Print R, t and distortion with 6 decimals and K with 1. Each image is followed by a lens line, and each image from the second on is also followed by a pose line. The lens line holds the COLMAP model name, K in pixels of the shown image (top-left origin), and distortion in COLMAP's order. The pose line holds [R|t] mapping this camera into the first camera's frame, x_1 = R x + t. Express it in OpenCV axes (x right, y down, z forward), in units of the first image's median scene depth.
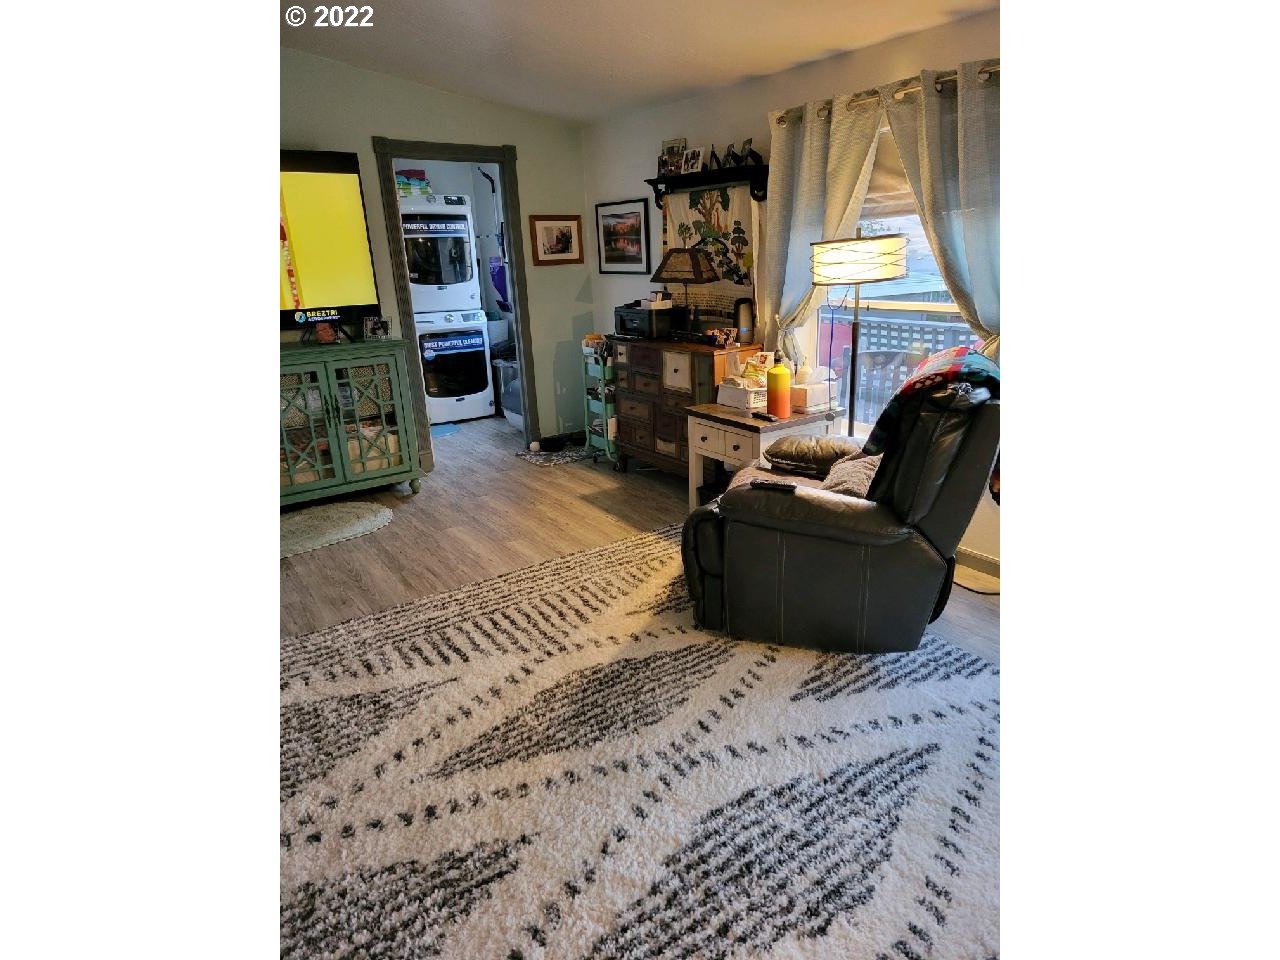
lens RADIAL K [[745.6, 0, 648.6], [0, 745.6, 477.8], [0, 0, 1]] dist [0.056343, -0.054661]
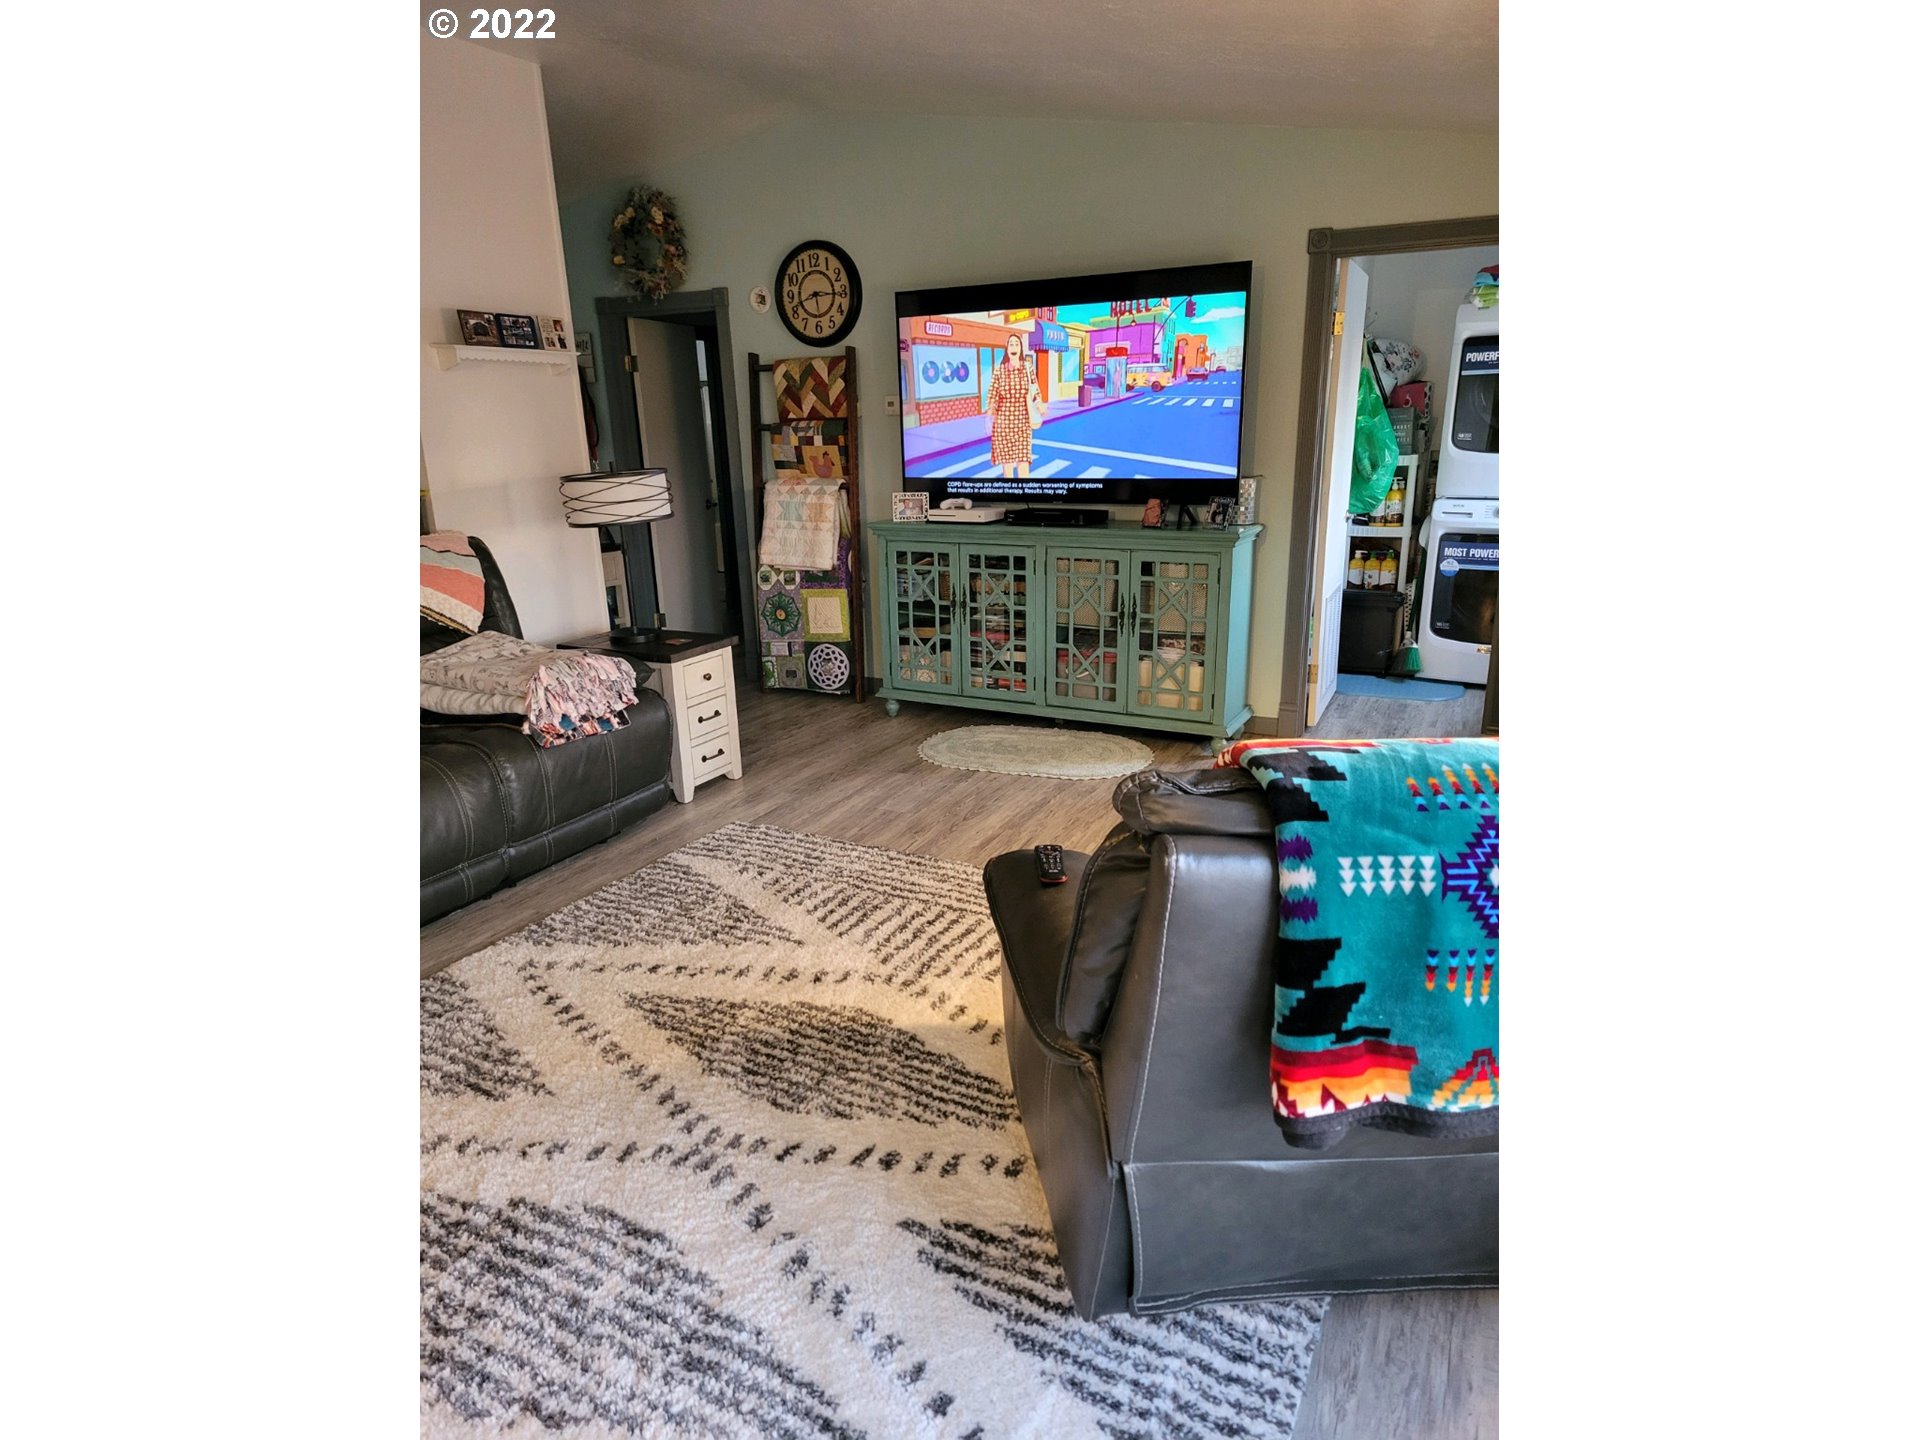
lens RADIAL K [[1118.4, 0, 972.9], [0, 1118.4, 716.7], [0, 0, 1]] dist [0.056343, -0.054661]
pose [[0.428484, 0.256549, -0.866362, 0.765837], [-0.260630, 0.953181, 0.153356, -0.186333], [0.865143, 0.160090, 0.475288, 0.530721]]
